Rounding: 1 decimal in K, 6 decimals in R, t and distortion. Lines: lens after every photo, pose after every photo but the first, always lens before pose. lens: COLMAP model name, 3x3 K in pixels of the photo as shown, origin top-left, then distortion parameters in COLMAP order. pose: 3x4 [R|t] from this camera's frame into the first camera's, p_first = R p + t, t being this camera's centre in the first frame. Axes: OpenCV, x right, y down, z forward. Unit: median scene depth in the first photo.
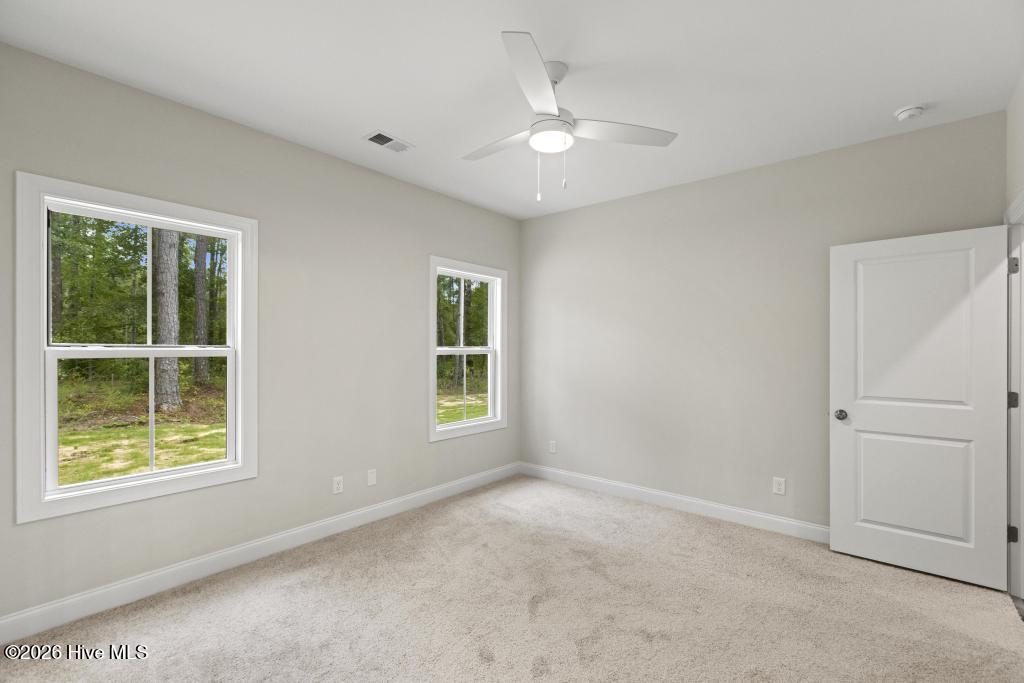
lens RADIAL K [[456.7, 0, 513.6], [0, 456.7, 349.8], [0, 0, 1]] dist [-0.001012, -0.000034]
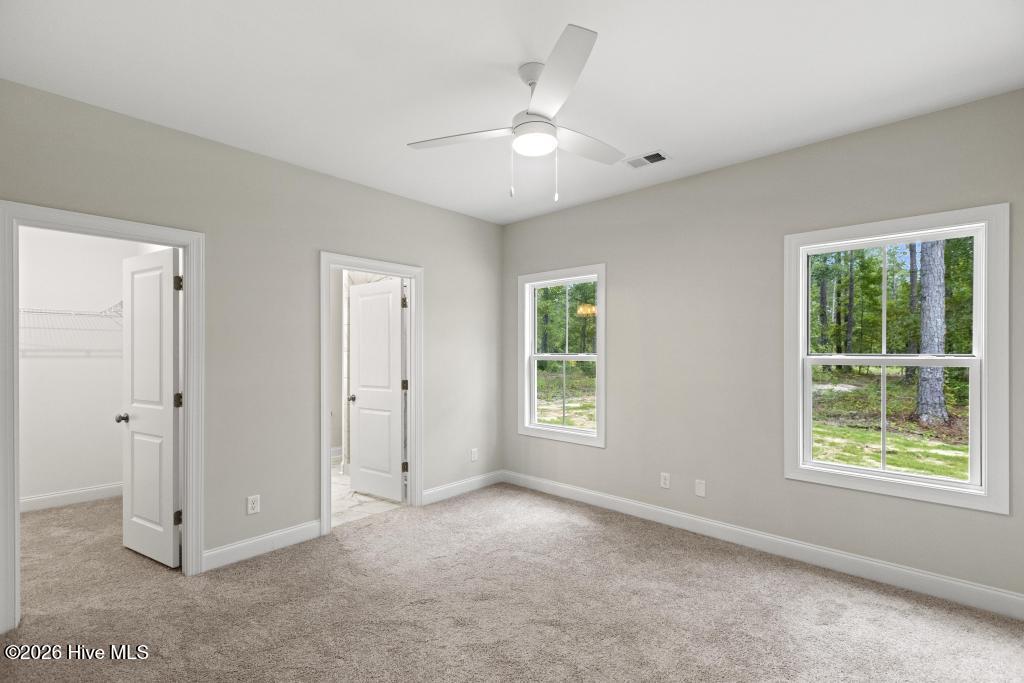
lens RADIAL K [[456.7, 0, 513.6], [0, 456.7, 349.8], [0, 0, 1]] dist [-0.001012, -0.000034]
pose [[-0.052350, -0.009443, -0.998584, 0.668216], [-0.005653, 0.999942, -0.009160, -0.003893], [0.998613, 0.005166, -0.052401, 0.636440]]
